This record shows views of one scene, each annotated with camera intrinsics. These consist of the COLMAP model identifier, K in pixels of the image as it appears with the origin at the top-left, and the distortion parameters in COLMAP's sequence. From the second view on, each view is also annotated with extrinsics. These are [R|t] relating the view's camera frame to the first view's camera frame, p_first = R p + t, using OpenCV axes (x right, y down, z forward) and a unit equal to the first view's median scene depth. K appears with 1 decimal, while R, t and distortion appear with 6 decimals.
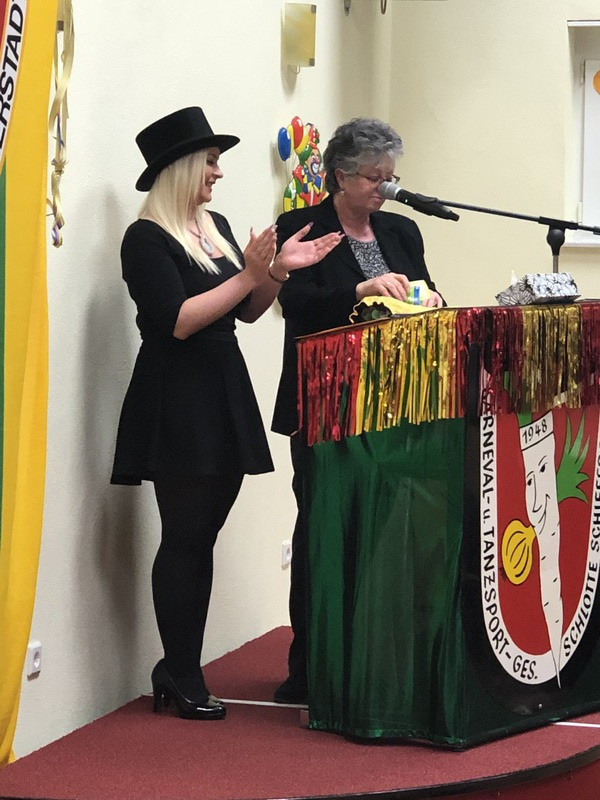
lens RADIAL K [[2746.5, 0, 299.8], [0, 2746.5, 399.5], [0, 0, 1]] dist [-0.076238, -2.840211]
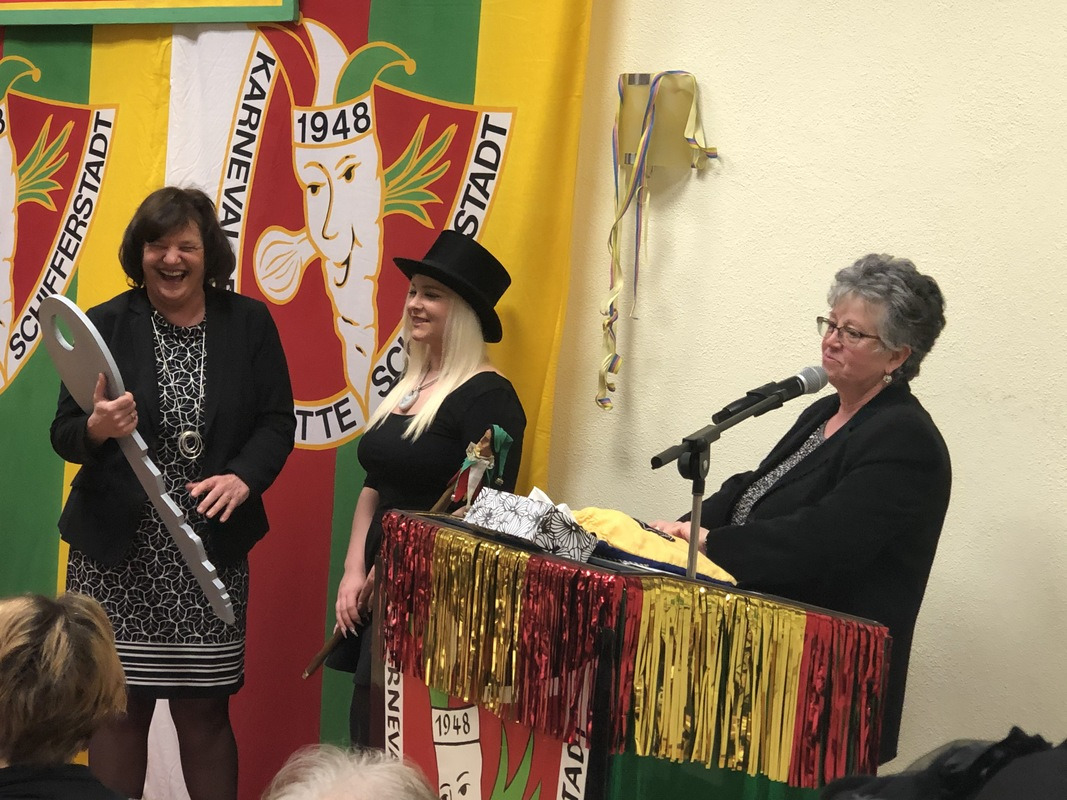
lens RADIAL K [[2356.7, 0, 534.5], [0, 2356.7, 401.7], [0, 0, 1]] dist [0.005636, -0.677510]
pose [[-0.408845, 0.023808, -0.912293, 0.592420], [-0.139903, 0.986208, 0.088435, -0.117512], [0.901816, 0.163788, -0.399876, 1.236951]]
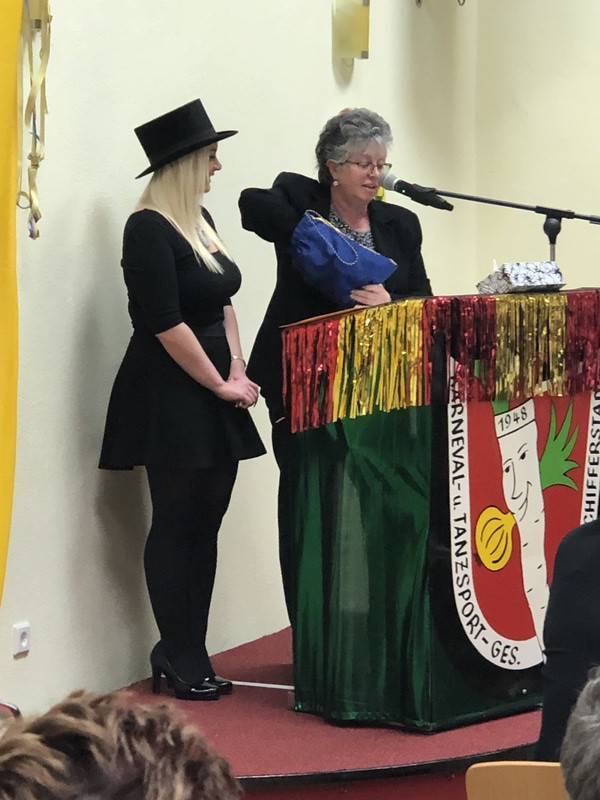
lens RADIAL K [[2746.5, 0, 299.8], [0, 2746.5, 399.5], [0, 0, 1]] dist [-0.076238, -2.840211]
pose [[0.992963, 0.001144, -0.118415, 0.128088], [-0.000698, 0.999993, 0.003806, 0.000671], [0.118419, -0.003696, 0.992957, -0.011186]]
